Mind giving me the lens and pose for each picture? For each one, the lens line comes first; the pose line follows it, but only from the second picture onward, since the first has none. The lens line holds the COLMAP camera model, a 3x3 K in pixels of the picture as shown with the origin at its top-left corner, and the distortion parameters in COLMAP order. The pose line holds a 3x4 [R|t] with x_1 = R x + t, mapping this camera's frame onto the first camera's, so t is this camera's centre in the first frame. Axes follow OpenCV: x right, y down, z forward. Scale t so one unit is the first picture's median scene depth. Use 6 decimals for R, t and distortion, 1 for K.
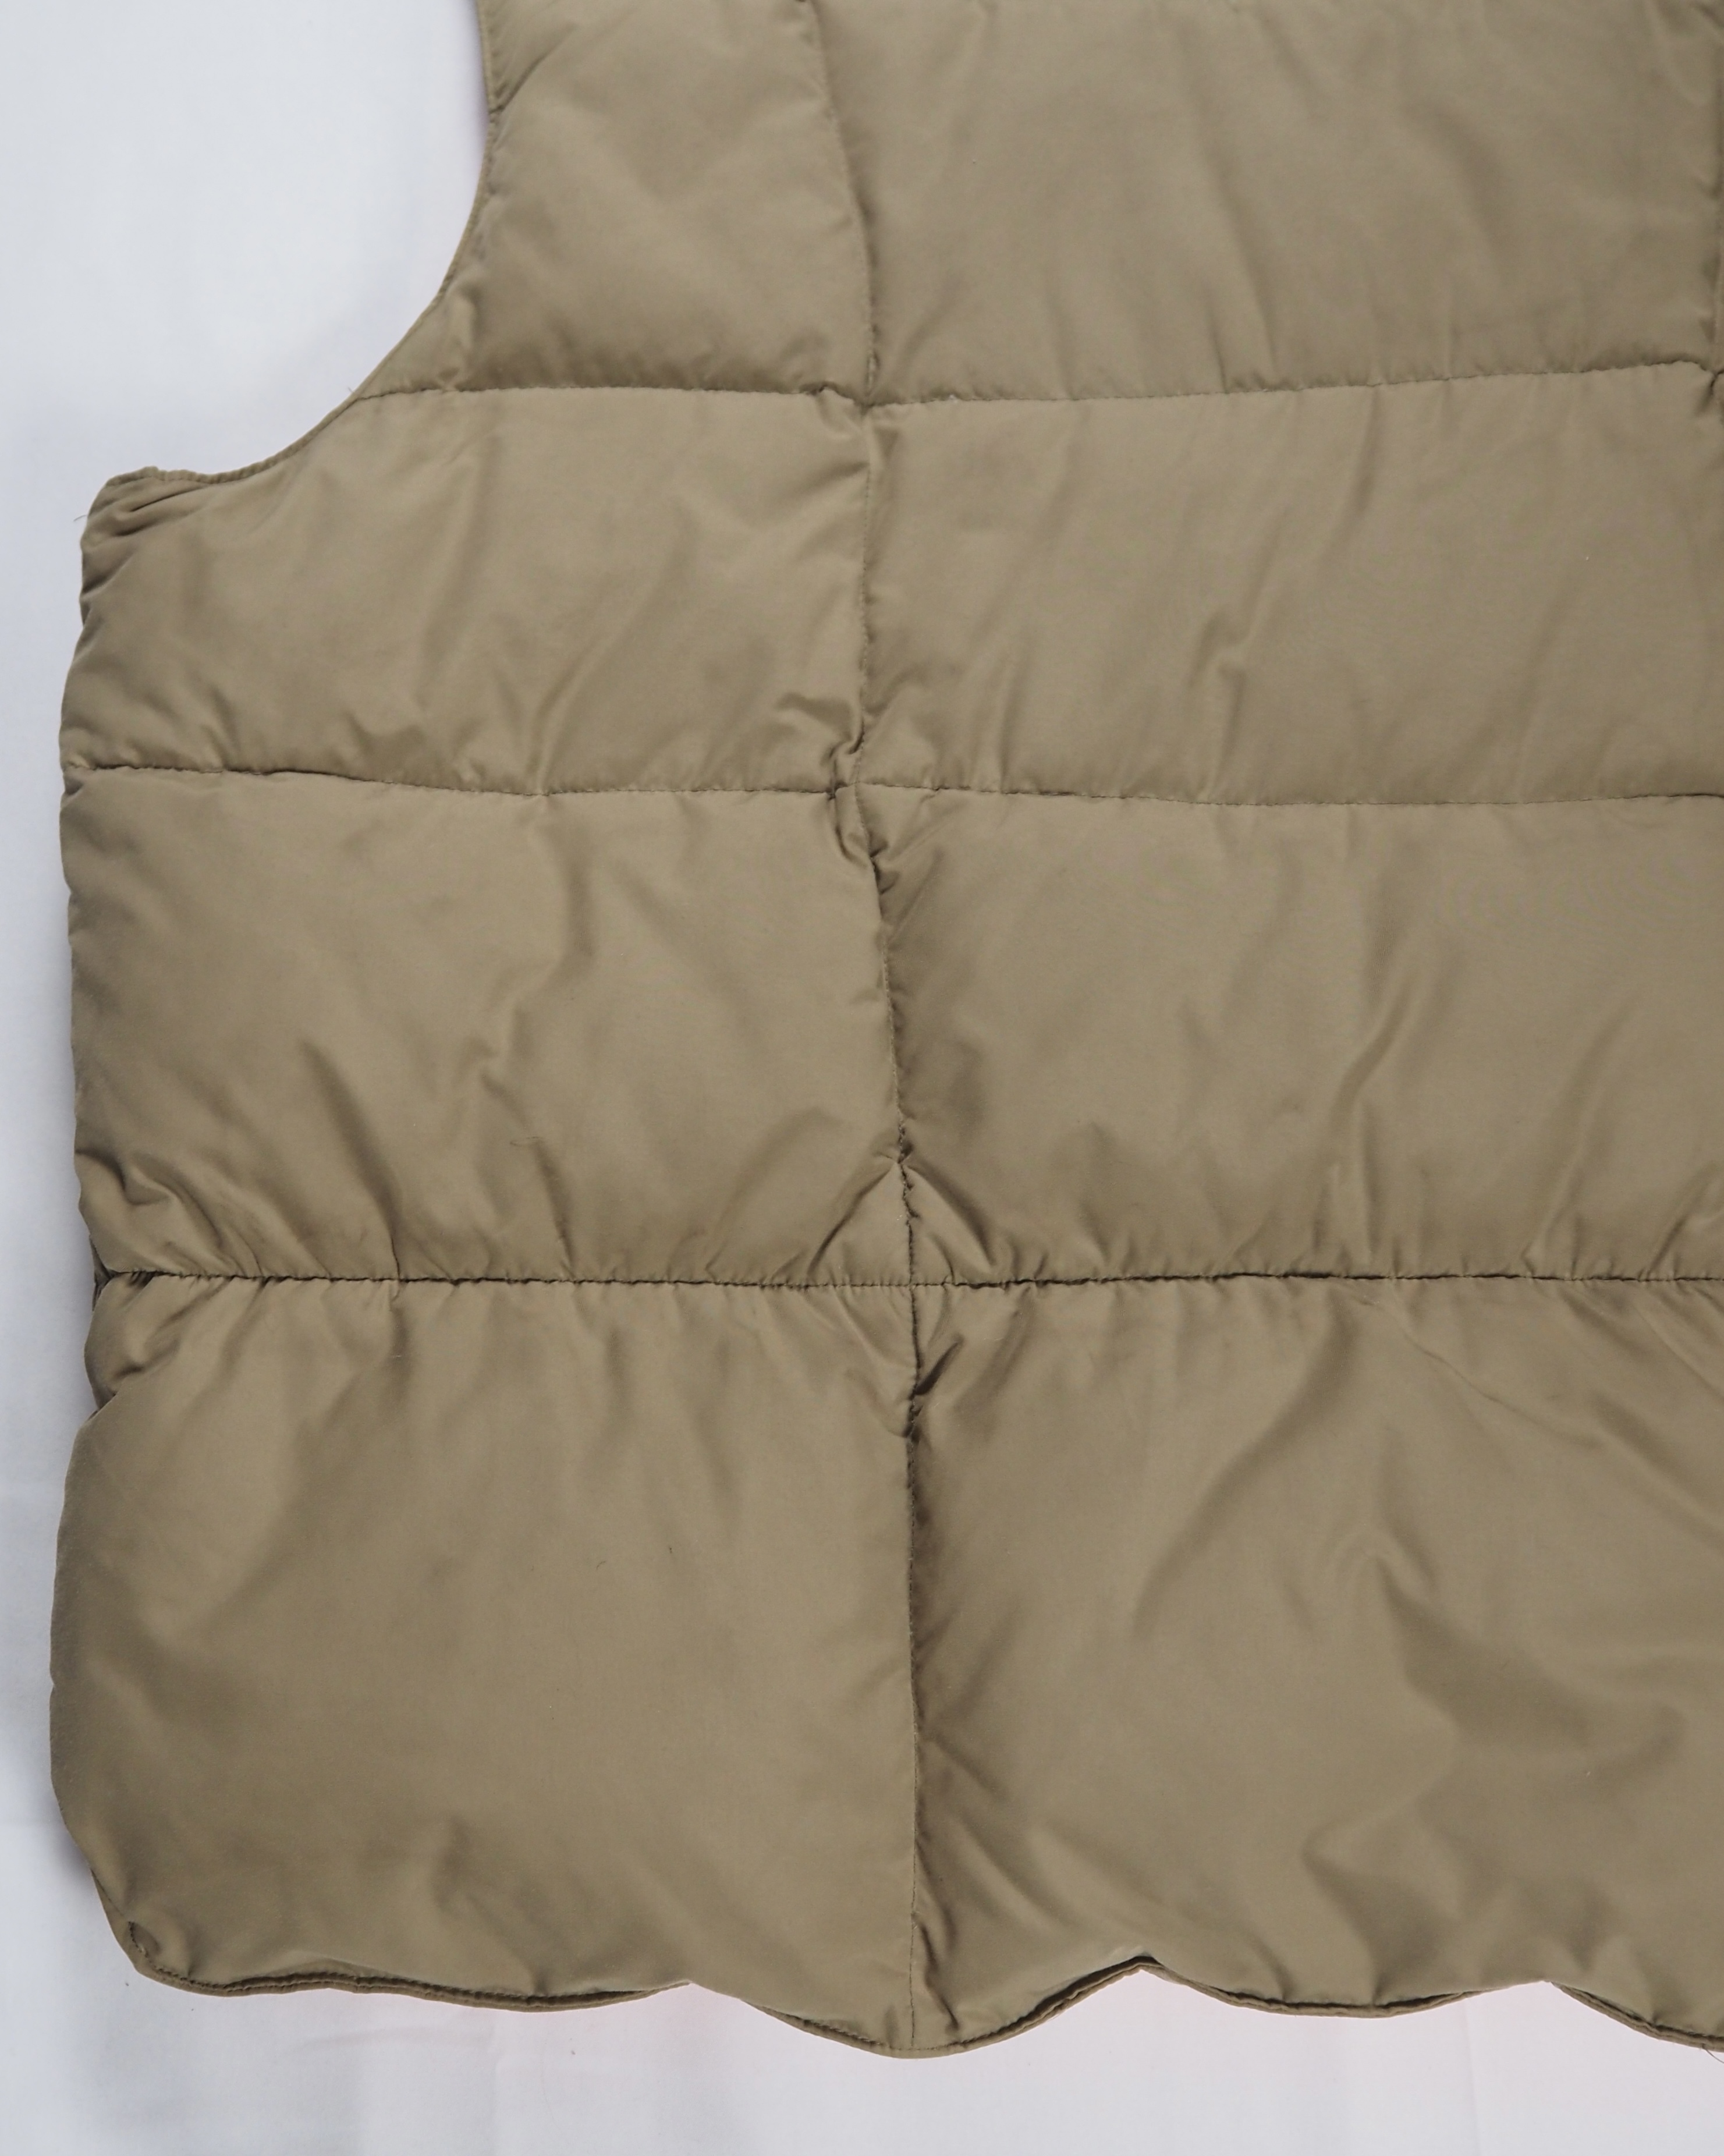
lens RADIAL K [[2258.8, 0, 862.0], [0, 2258.8, 1078.0], [0, 0, 1]] dist [-0.035812, 0.020136]
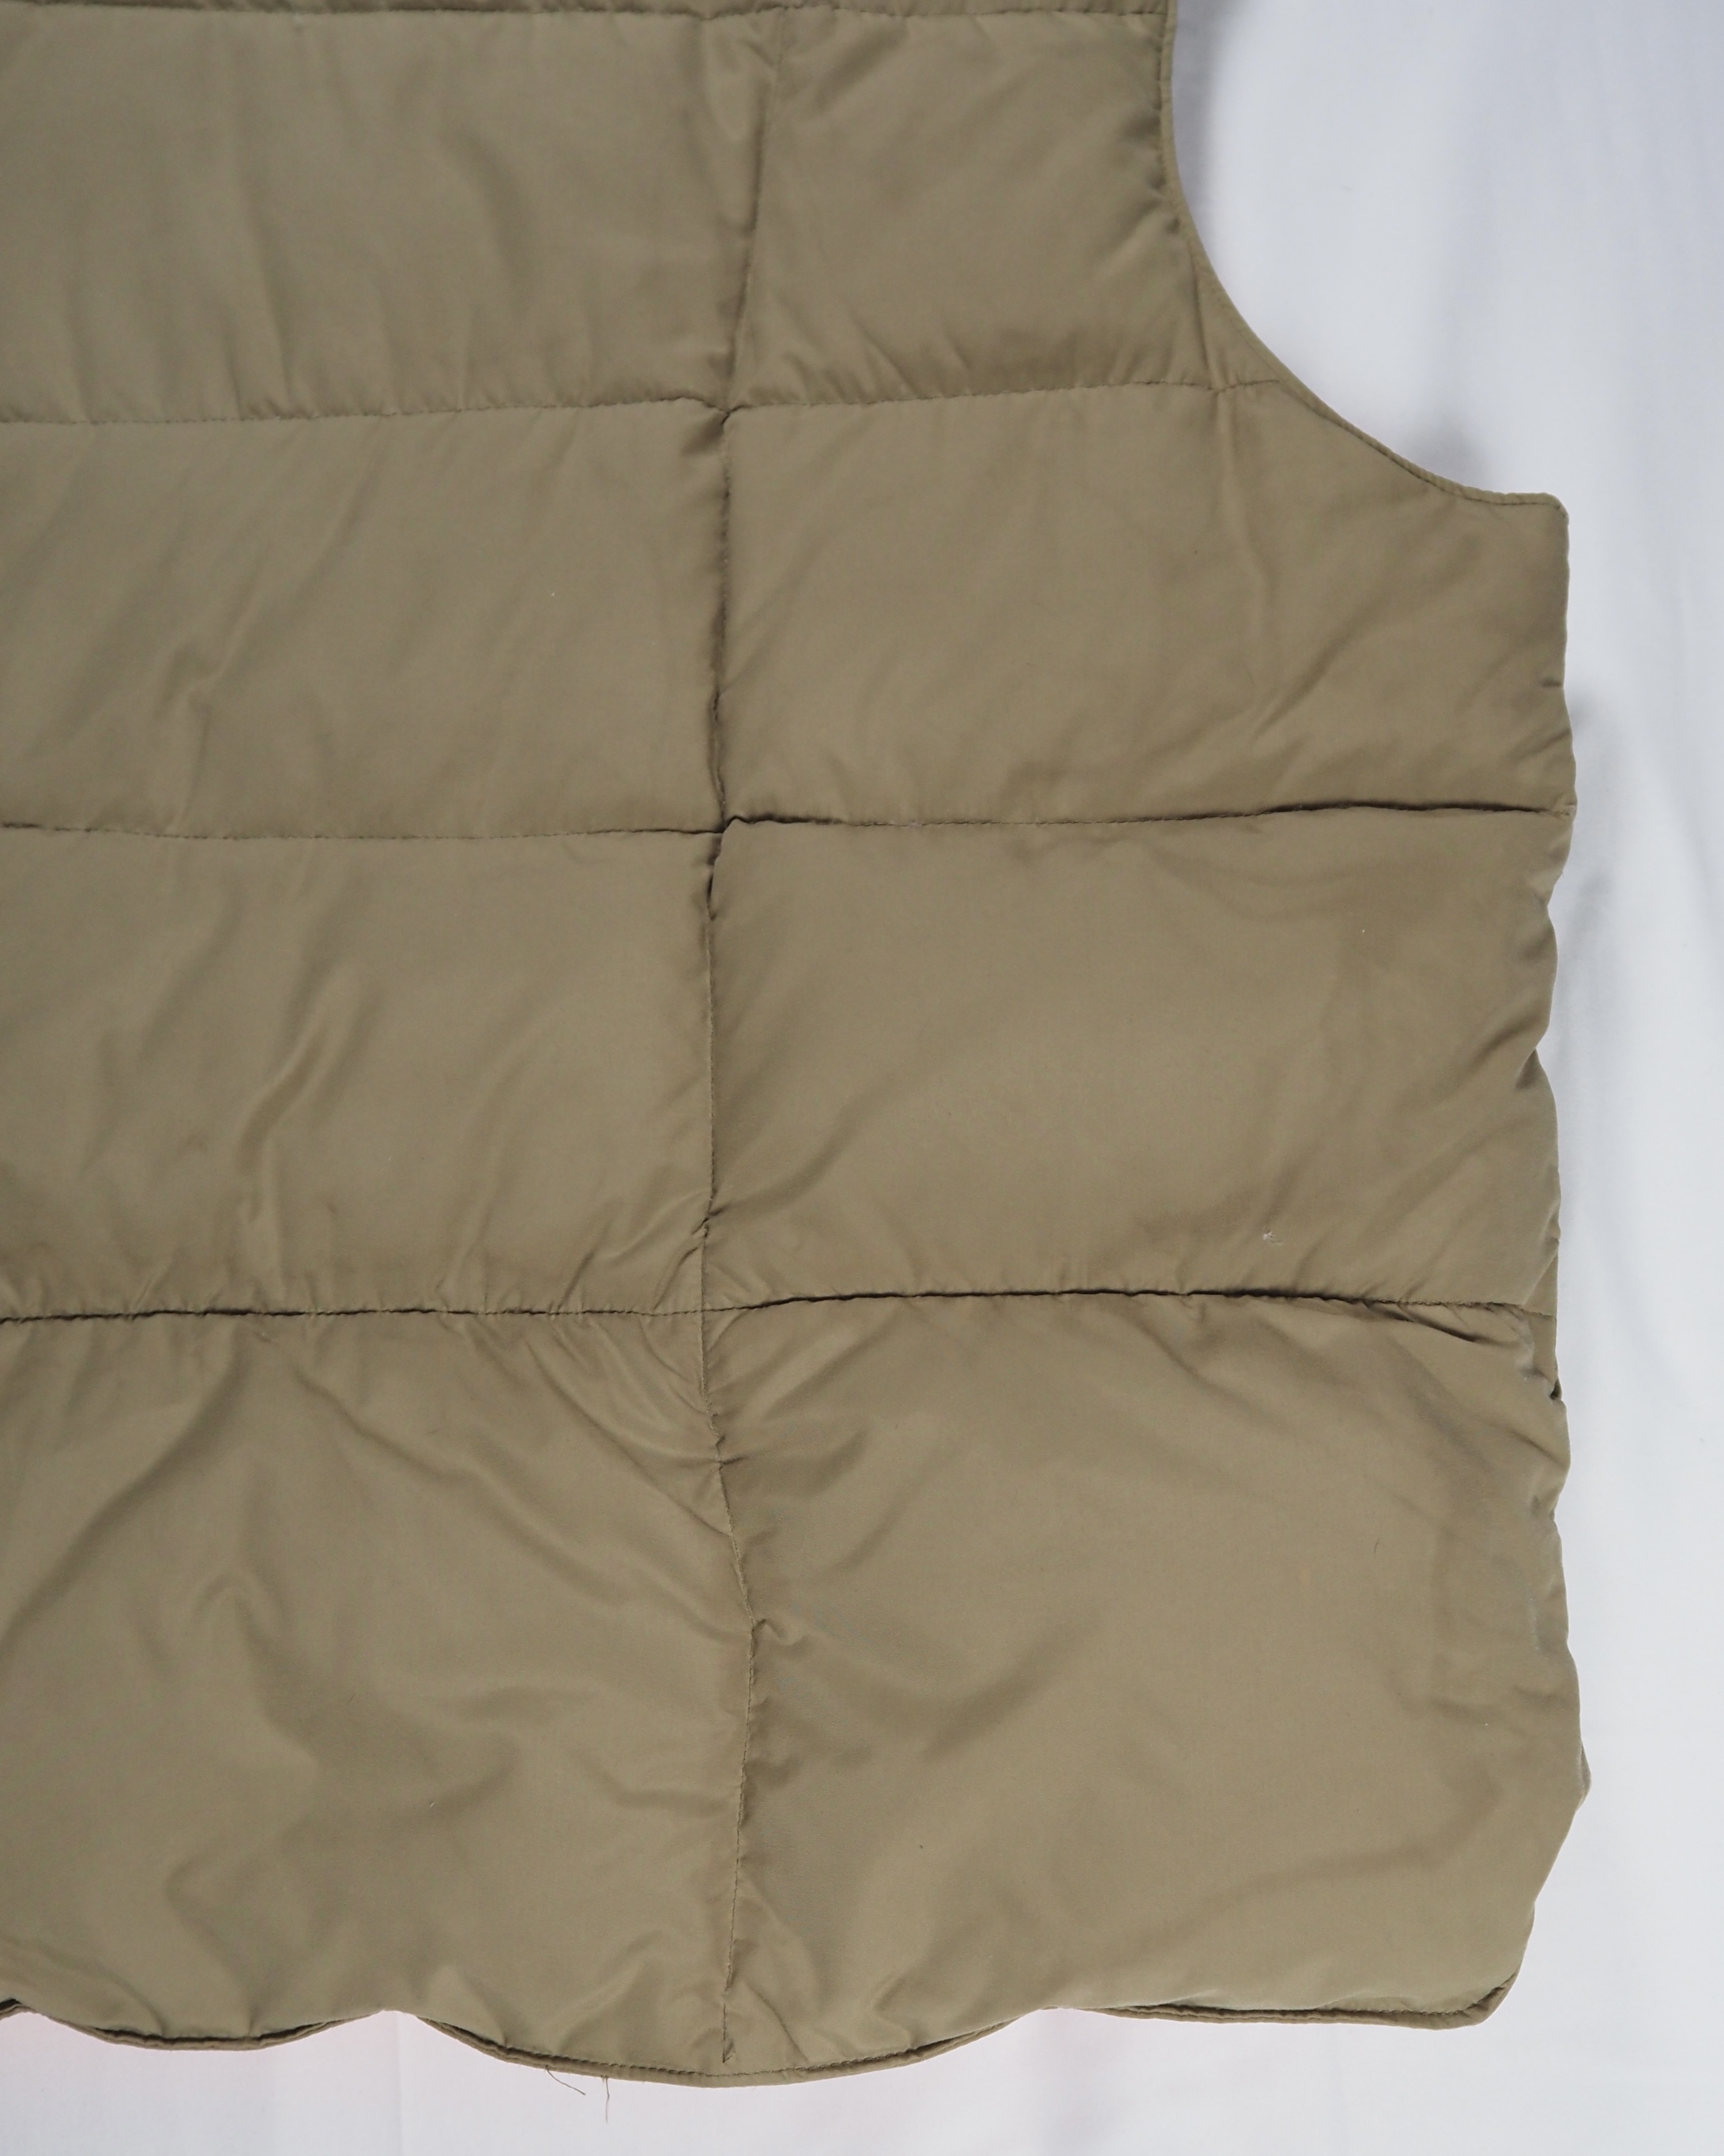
lens RADIAL K [[2258.7, 0, 862.0], [0, 2258.7, 1078.0], [0, 0, 1]] dist [-0.035812, 0.020136]
pose [[0.994028, -0.005465, 0.108990, 0.373181], [0.003973, 0.999895, 0.013905, -0.029897], [-0.109055, -0.013389, 0.993946, -0.025951]]
